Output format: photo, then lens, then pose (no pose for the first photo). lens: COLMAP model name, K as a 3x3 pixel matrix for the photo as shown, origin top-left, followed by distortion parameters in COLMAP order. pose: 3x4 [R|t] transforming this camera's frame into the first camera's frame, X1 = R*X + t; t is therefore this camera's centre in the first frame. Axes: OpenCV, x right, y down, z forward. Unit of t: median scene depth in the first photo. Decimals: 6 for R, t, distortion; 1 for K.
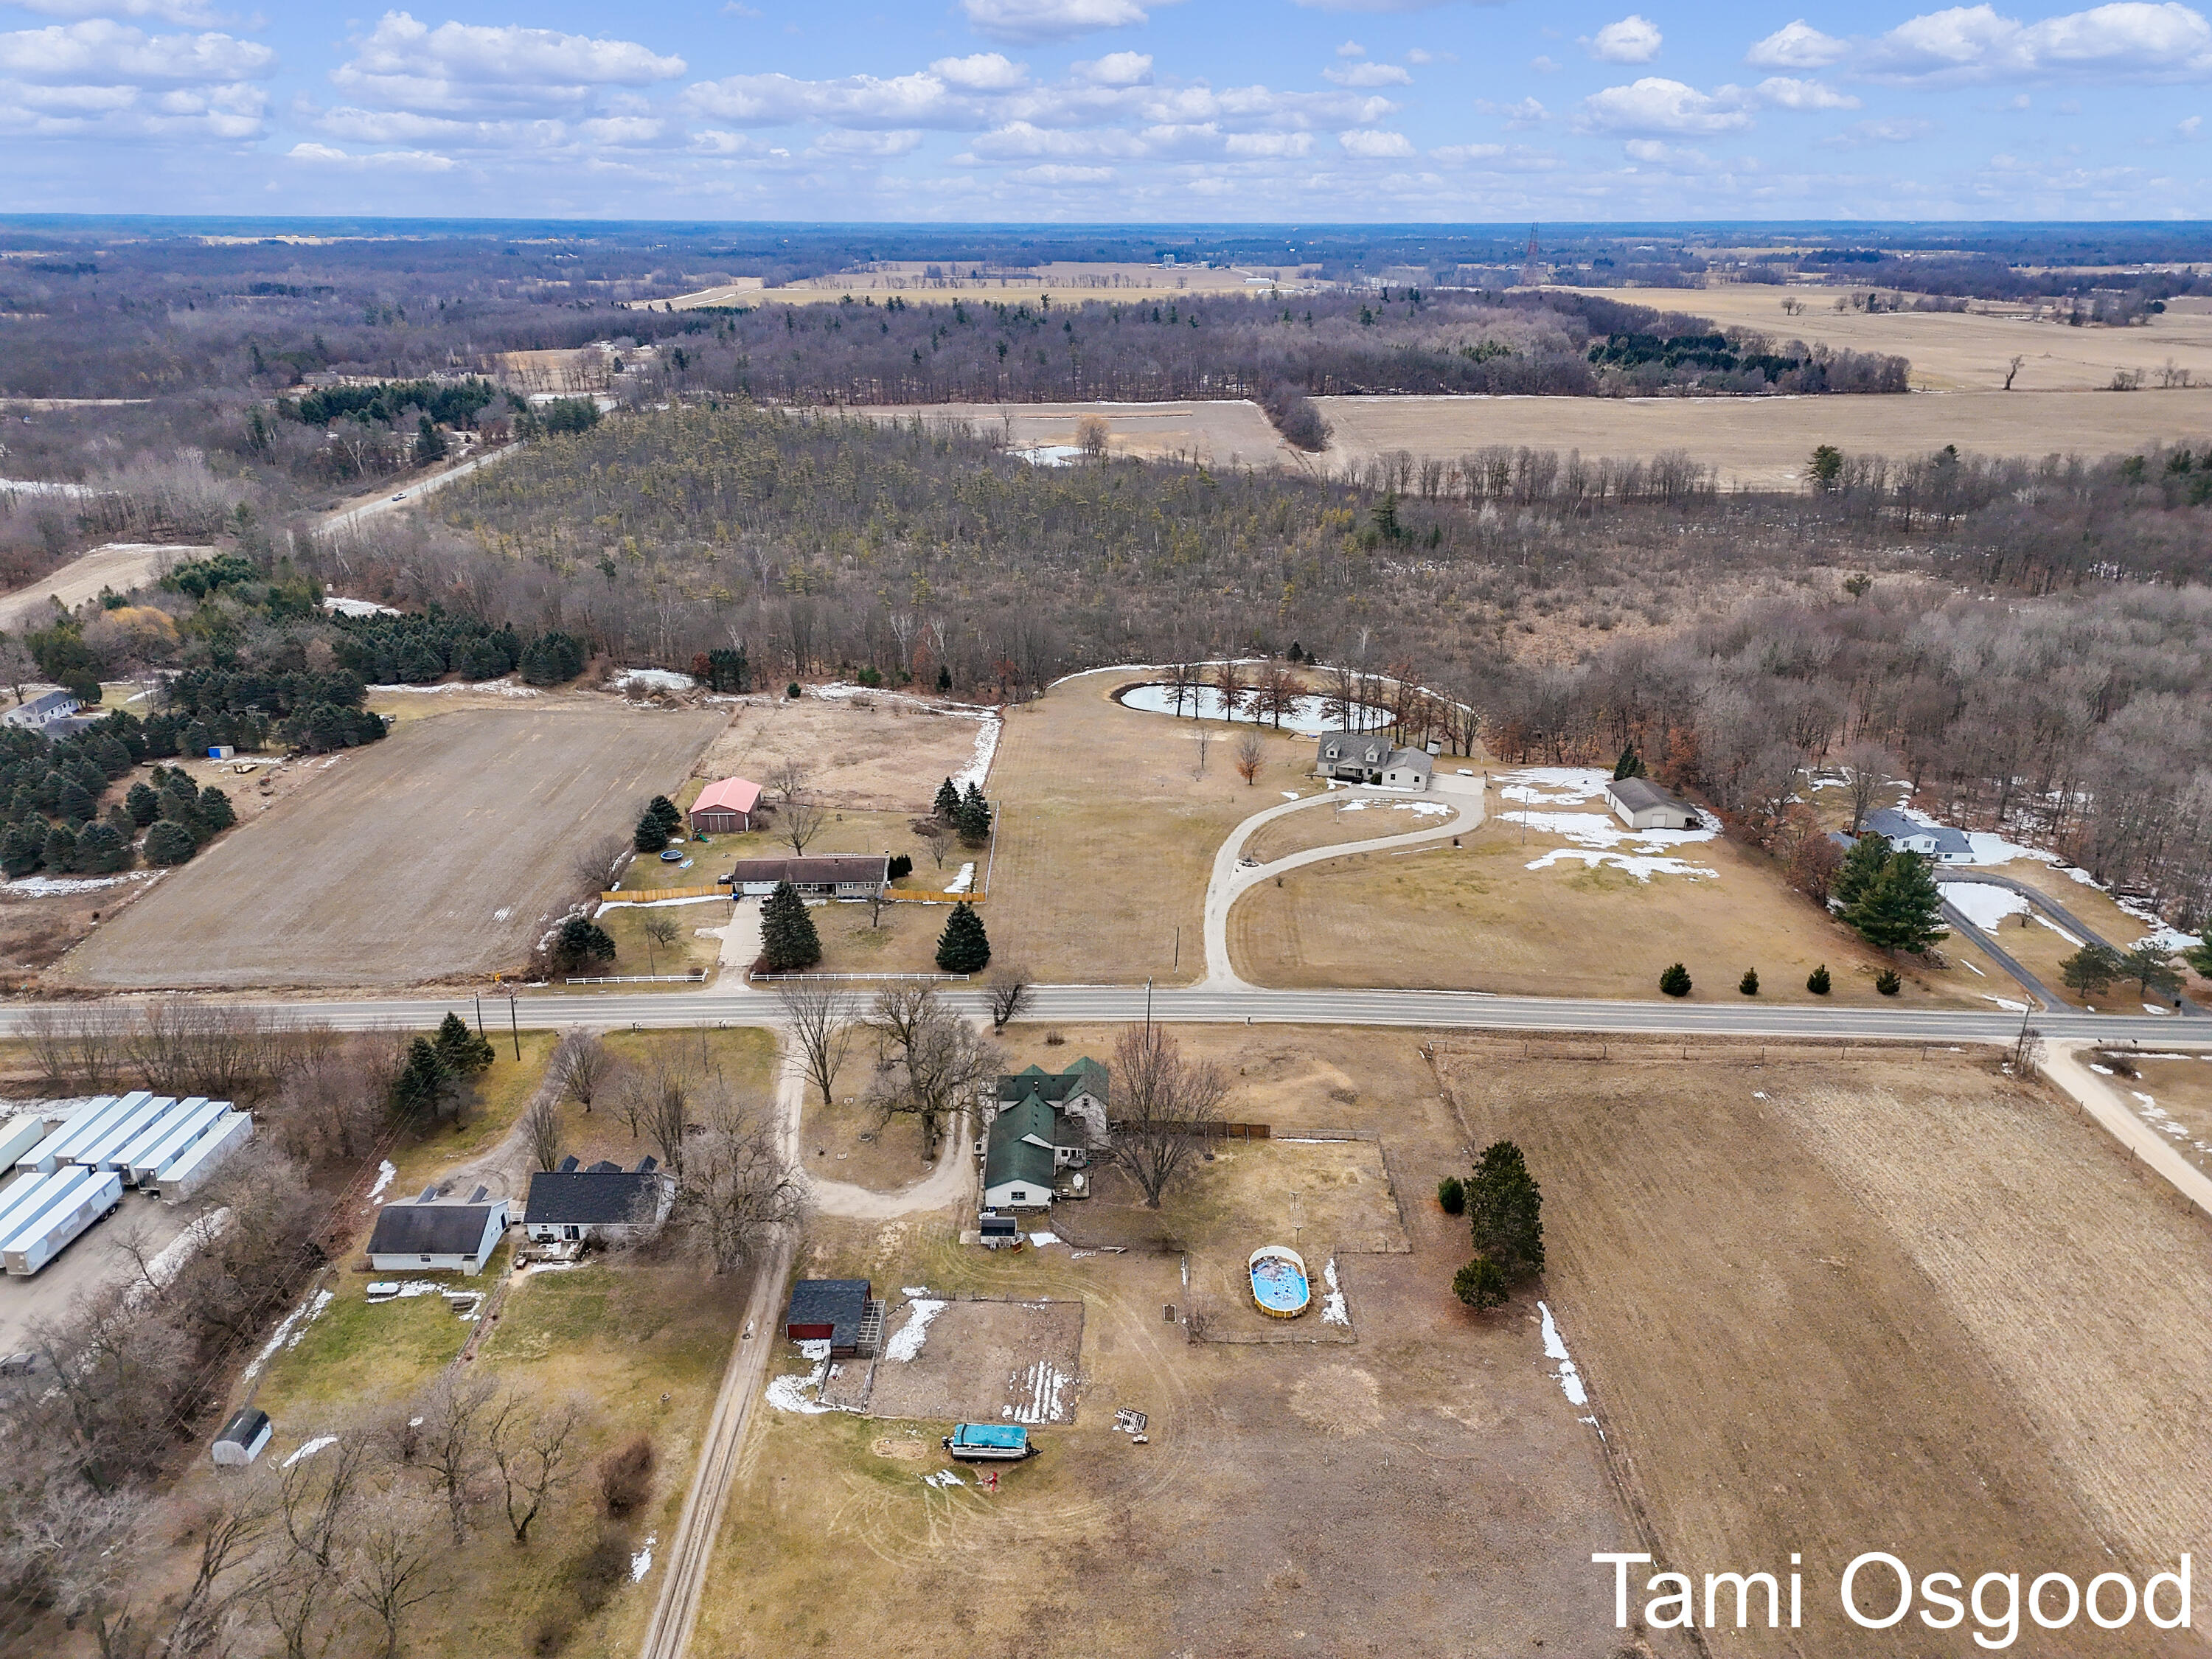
lens RADIAL K [[1569.2, 0, 1099.5], [0, 1569.2, 746.5], [0, 0, 1]] dist [0.115110, -0.189865]
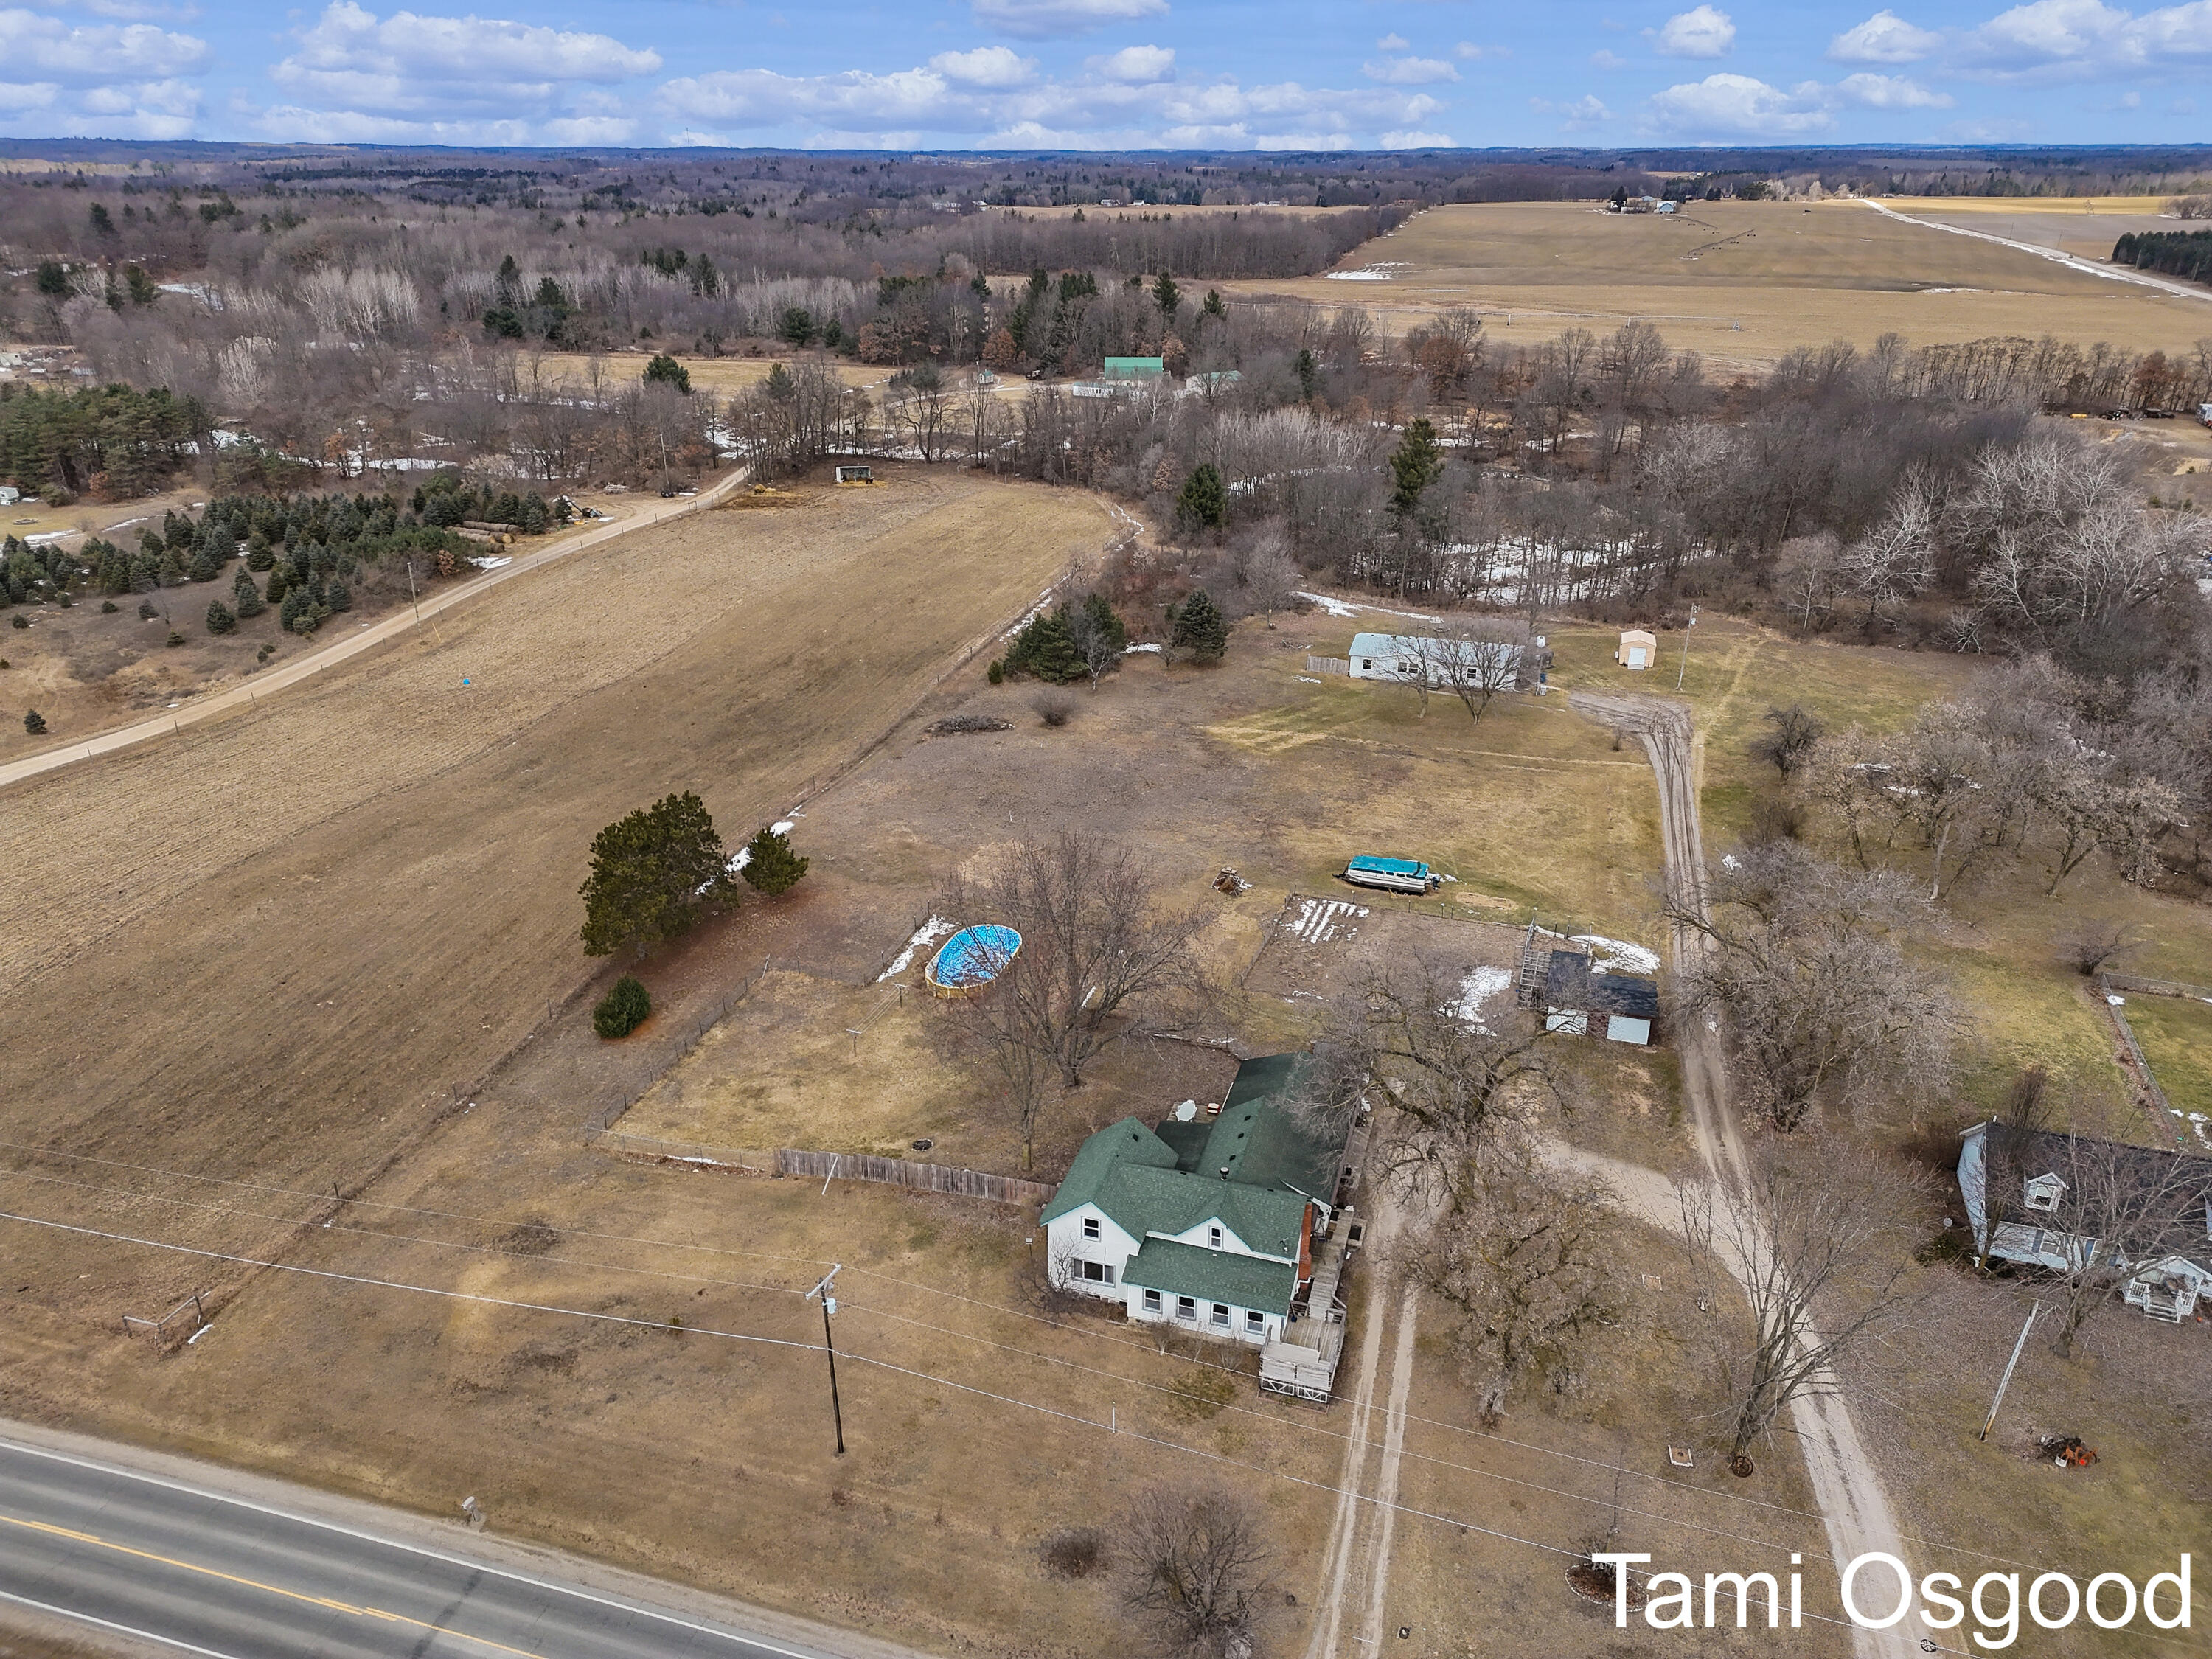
lens RADIAL K [[1536.1, 0, 1101.5], [0, 1536.1, 825.6], [0, 0, 1]] dist [0.092711, -0.093141]
pose [[-0.953280, -0.122362, 0.276195, -0.136351], [0.095268, 0.745863, 0.659252, -0.181002], [-0.286671, 0.654764, -0.699359, 1.462991]]
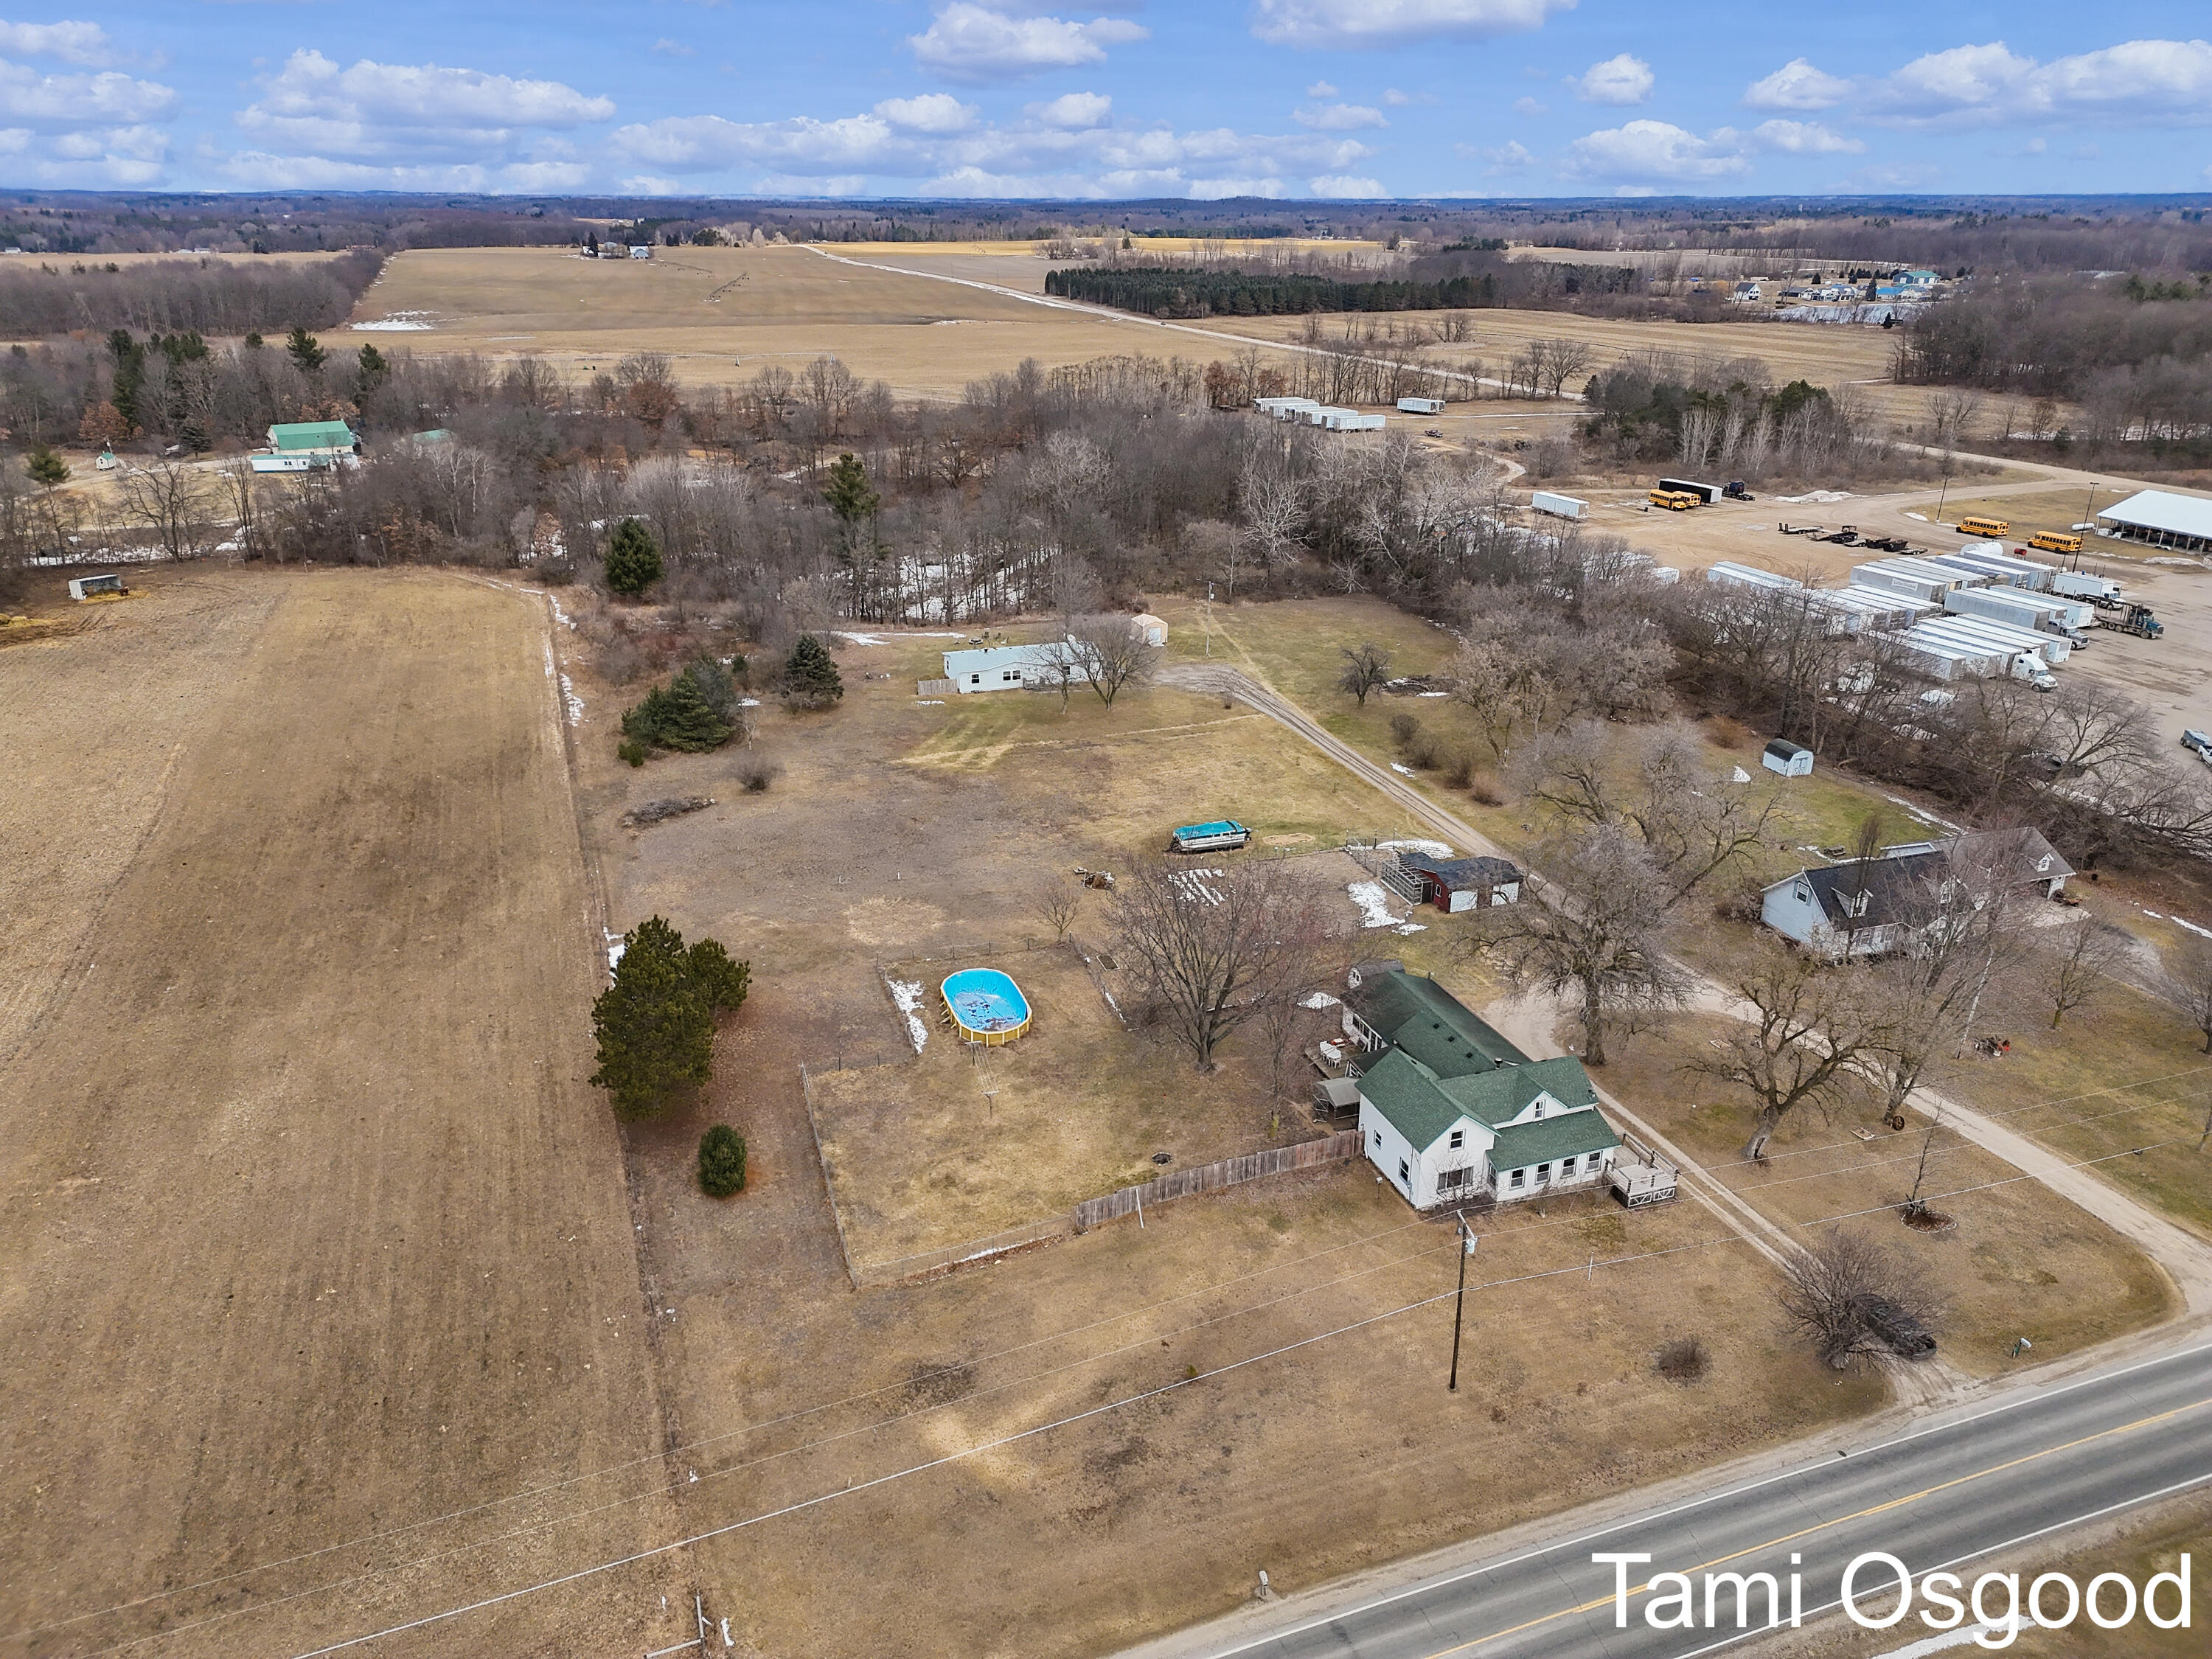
lens RADIAL K [[1536.1, 0, 1101.5], [0, 1536.1, 825.6], [0, 0, 1]] dist [0.092711, -0.093141]
pose [[-0.945301, 0.120773, -0.303017, 0.271838], [-0.106578, 0.763602, 0.636831, -0.189478], [0.308296, 0.634292, -0.708962, 1.488530]]
